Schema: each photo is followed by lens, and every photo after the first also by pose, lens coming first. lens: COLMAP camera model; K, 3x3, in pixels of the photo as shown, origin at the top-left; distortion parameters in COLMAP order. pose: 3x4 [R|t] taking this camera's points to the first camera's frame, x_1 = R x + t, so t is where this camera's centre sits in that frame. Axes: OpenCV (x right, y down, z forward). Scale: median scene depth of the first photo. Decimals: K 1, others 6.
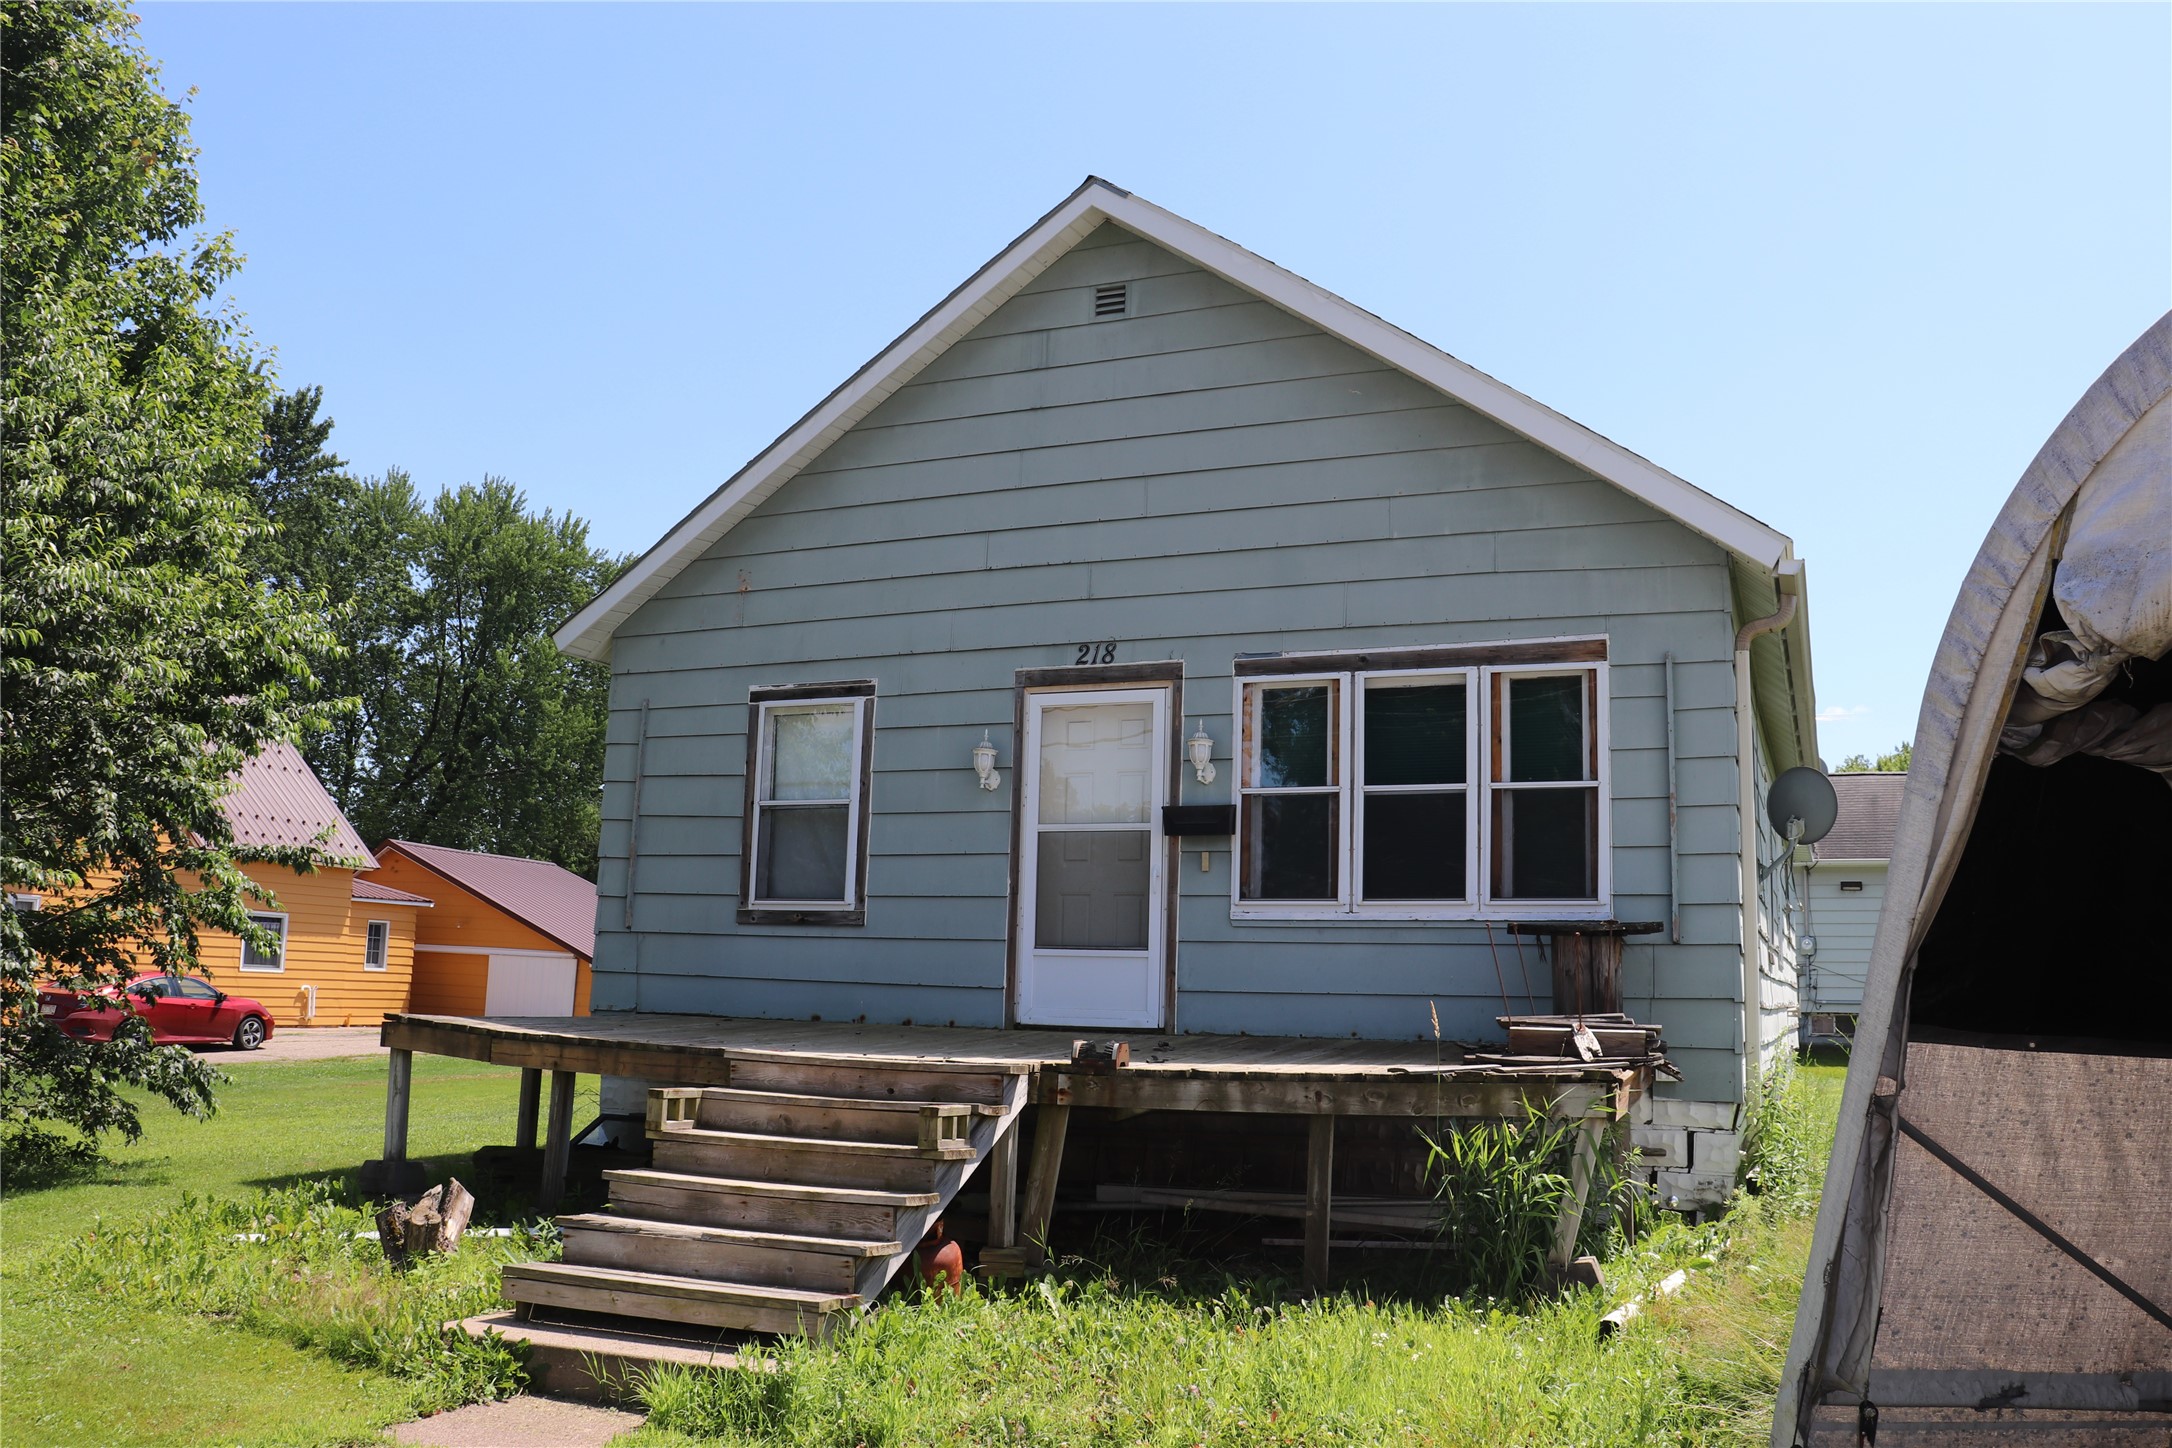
lens RADIAL K [[1798.3, 0, 1082.7], [0, 1798.3, 743.3], [0, 0, 1]] dist [-0.175173, 0.167700]
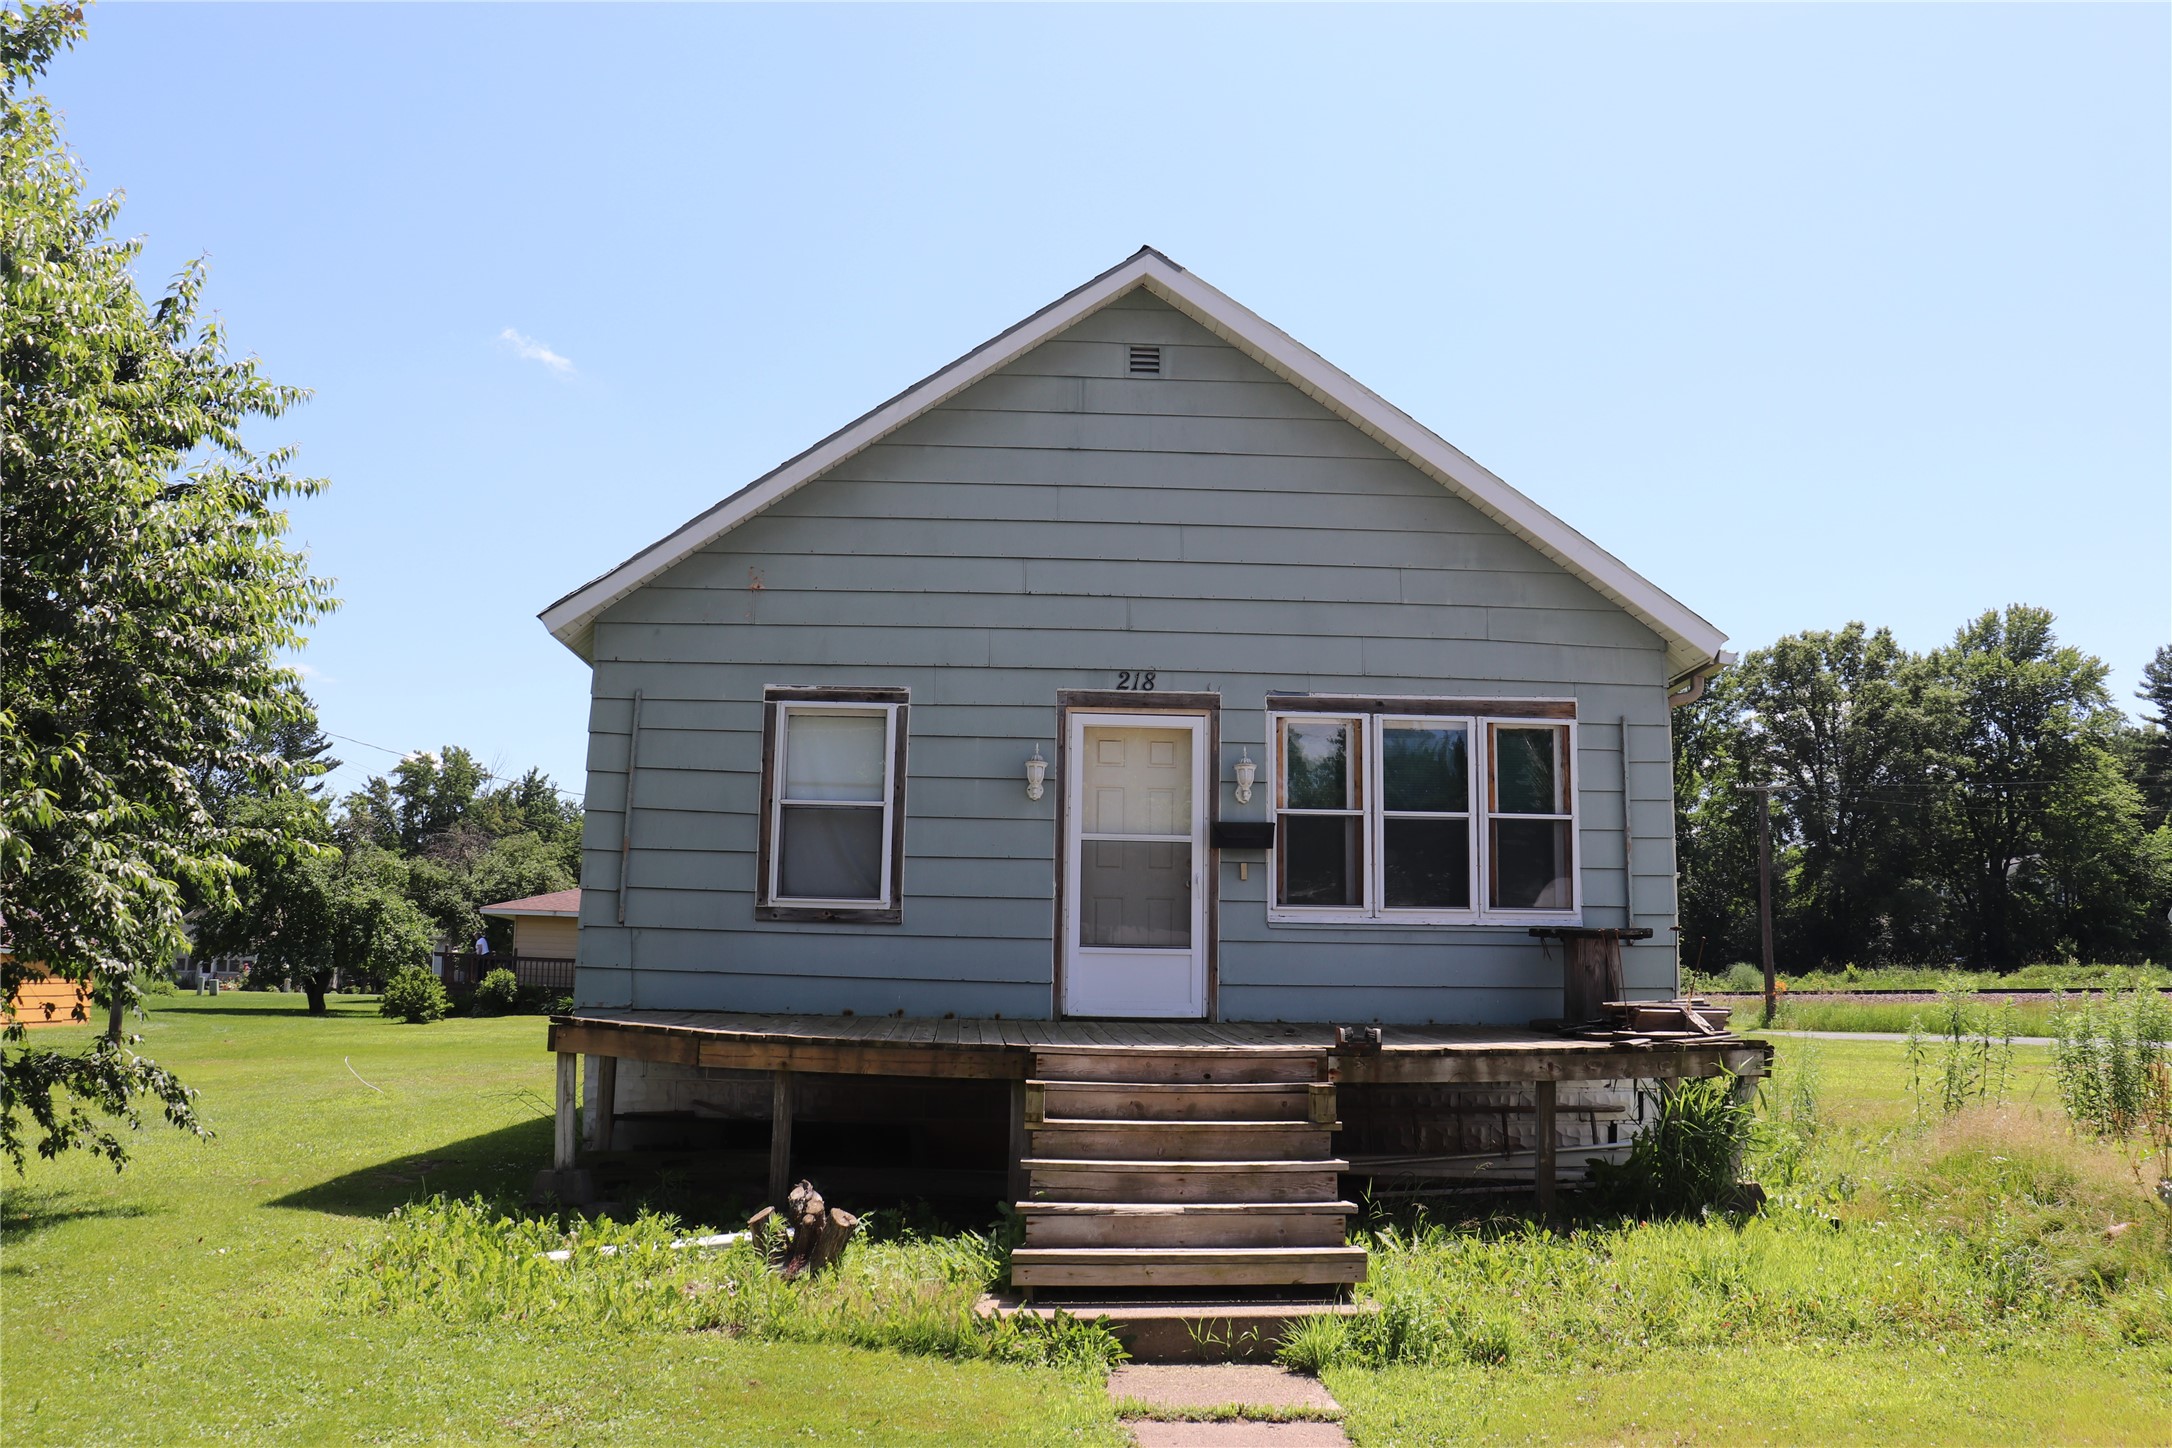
lens RADIAL K [[1798.3, 0, 1082.7], [0, 1798.3, 743.3], [0, 0, 1]] dist [-0.175173, 0.167700]
pose [[0.901293, 0.051411, 0.430149, -0.520543], [-0.054200, 0.998513, -0.005777, -0.003254], [-0.429807, -0.018107, 0.902739, 0.014739]]
